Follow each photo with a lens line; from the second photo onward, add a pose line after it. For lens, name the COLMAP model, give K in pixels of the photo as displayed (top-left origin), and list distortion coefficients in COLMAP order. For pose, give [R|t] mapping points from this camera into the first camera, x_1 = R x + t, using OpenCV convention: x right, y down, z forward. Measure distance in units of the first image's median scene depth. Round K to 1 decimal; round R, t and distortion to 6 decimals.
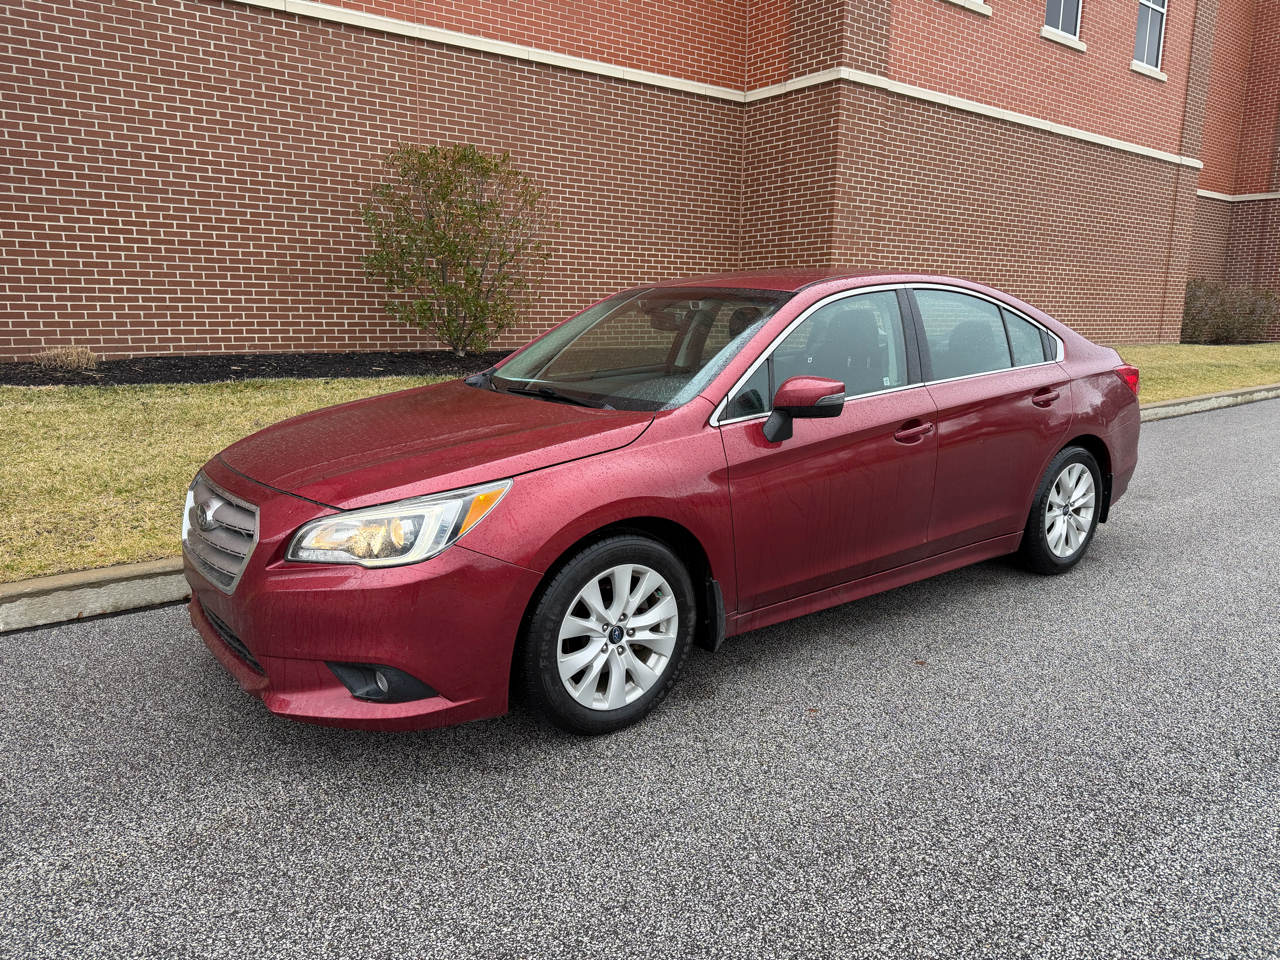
lens RADIAL K [[901.0, 0, 642.7], [0, 901.0, 481.3], [0, 0, 1]] dist [0.040197, -0.045737]
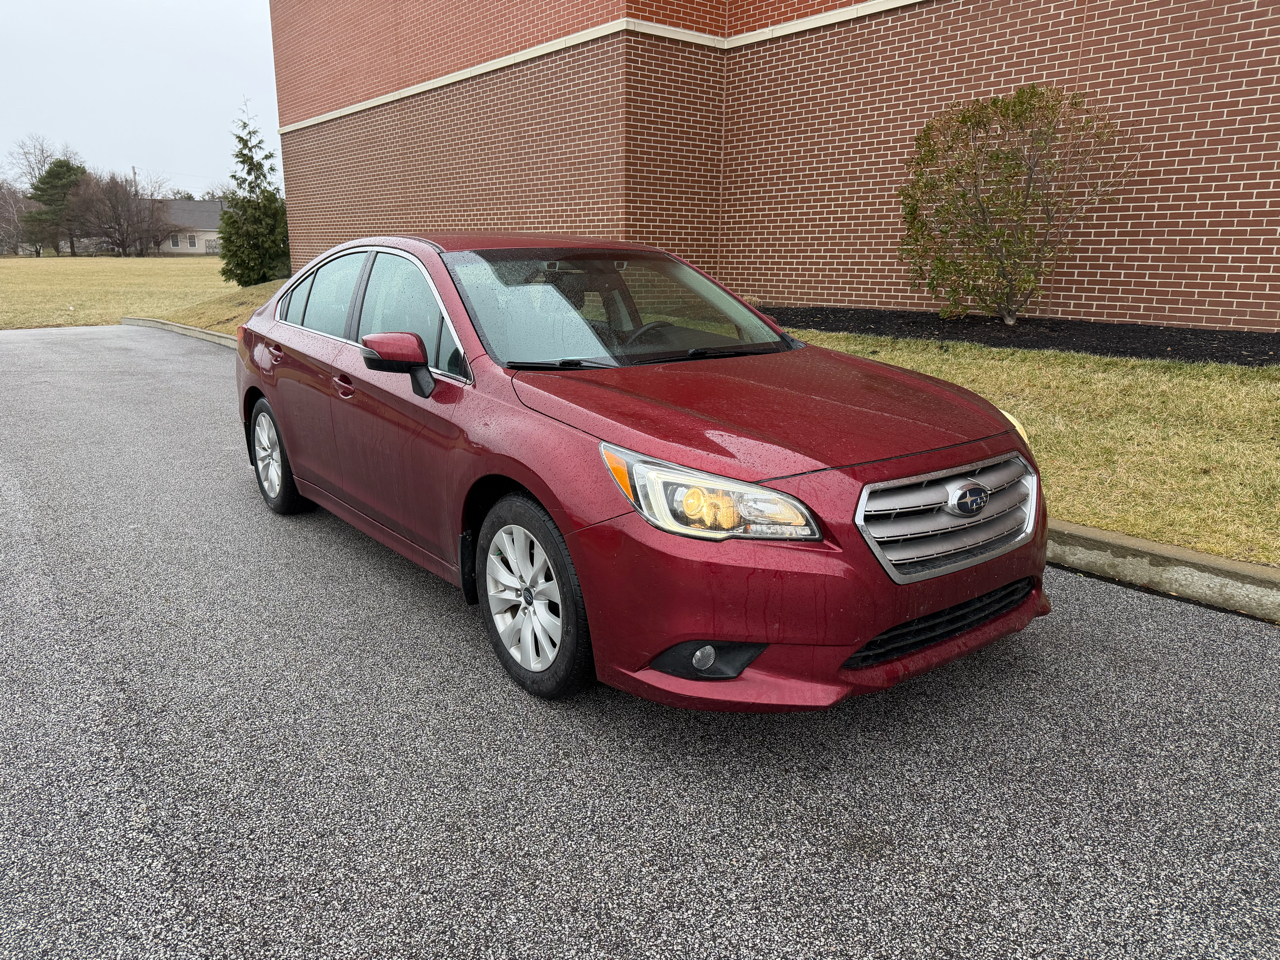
lens RADIAL K [[901.0, 0, 633.5], [0, 901.0, 488.3], [0, 0, 1]] dist [0.040197, -0.045737]
pose [[-0.003730, 0.241712, -0.970341, 0.655597], [-0.195989, 0.951352, 0.237735, -0.113583], [0.980599, 0.191063, 0.043825, 0.566115]]
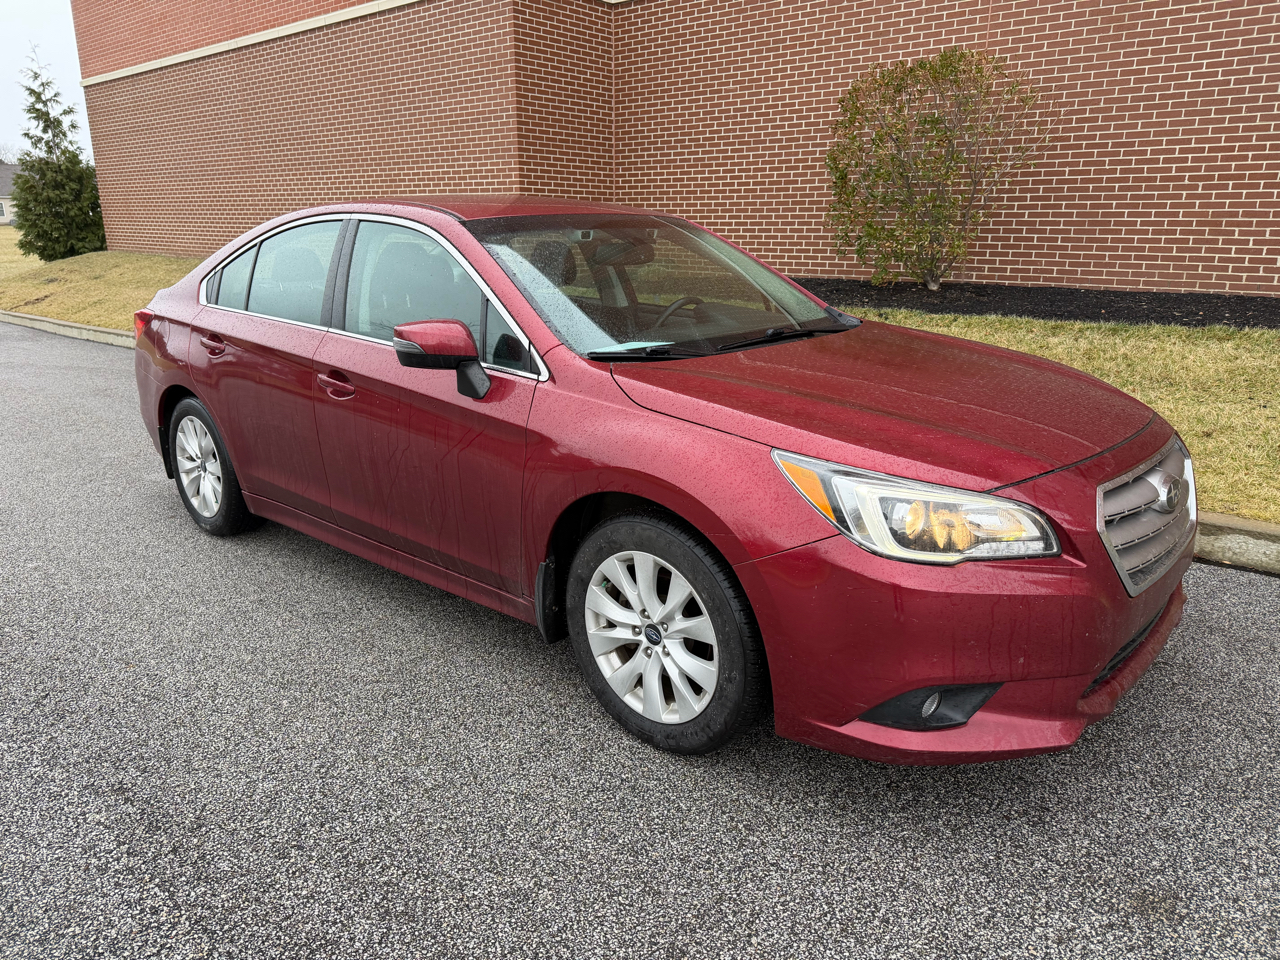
lens RADIAL K [[901.0, 0, 640.4], [0, 901.0, 481.9], [0, 0, 1]] dist [0.040197, -0.045737]
pose [[0.185754, 0.263319, -0.946656, 0.599042], [-0.185419, 0.955508, 0.229398, -0.098684], [0.964943, 0.132916, 0.226314, 0.485968]]
